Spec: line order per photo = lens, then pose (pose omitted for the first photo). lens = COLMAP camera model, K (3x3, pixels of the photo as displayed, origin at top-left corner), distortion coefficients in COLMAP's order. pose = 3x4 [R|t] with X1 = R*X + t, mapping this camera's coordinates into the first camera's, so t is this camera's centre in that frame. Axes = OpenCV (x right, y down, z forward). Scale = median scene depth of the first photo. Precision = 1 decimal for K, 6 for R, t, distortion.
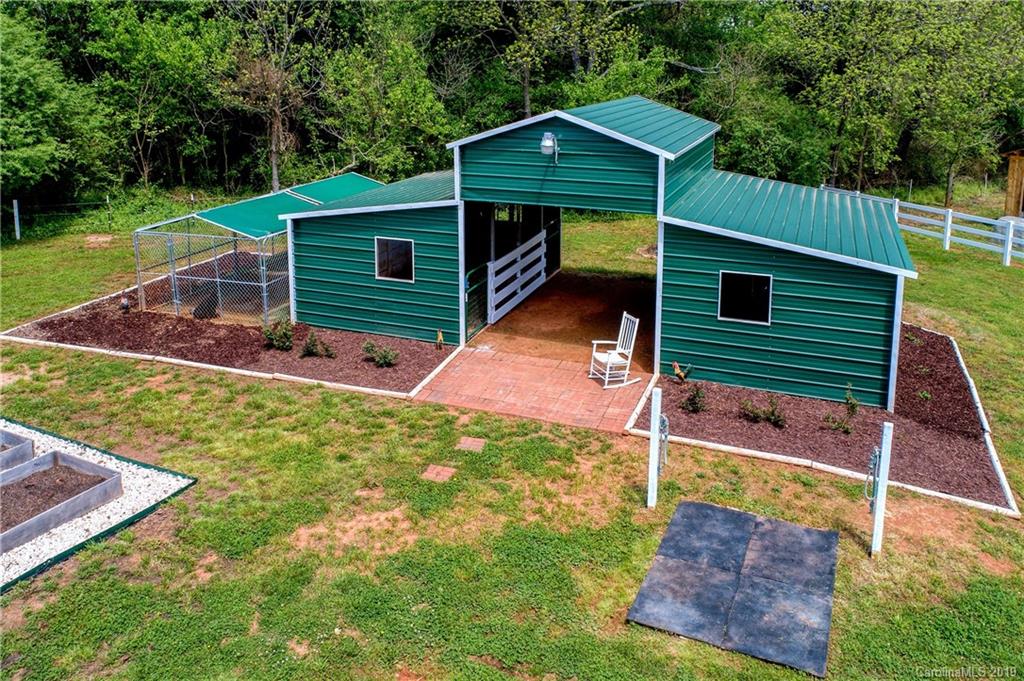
lens RADIAL K [[857.8, 0, 451.7], [0, 857.8, 263.4], [0, 0, 1]] dist [-0.004037, -0.003374]
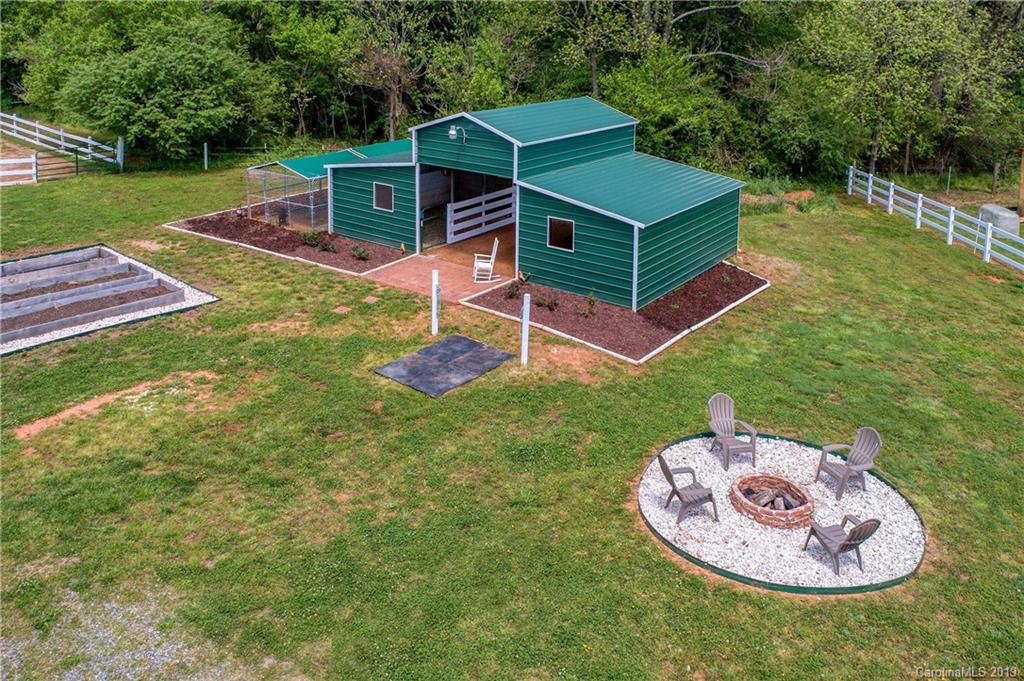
lens RADIAL K [[845.4, 0, 486.8], [0, 845.4, 215.6], [0, 0, 1]] dist [-0.002667, -0.002133]
pose [[0.970799, 0.076218, -0.227464, 0.457591], [-0.075730, 0.997069, 0.010885, -0.001478], [0.227627, 0.006659, 0.973726, -0.471908]]
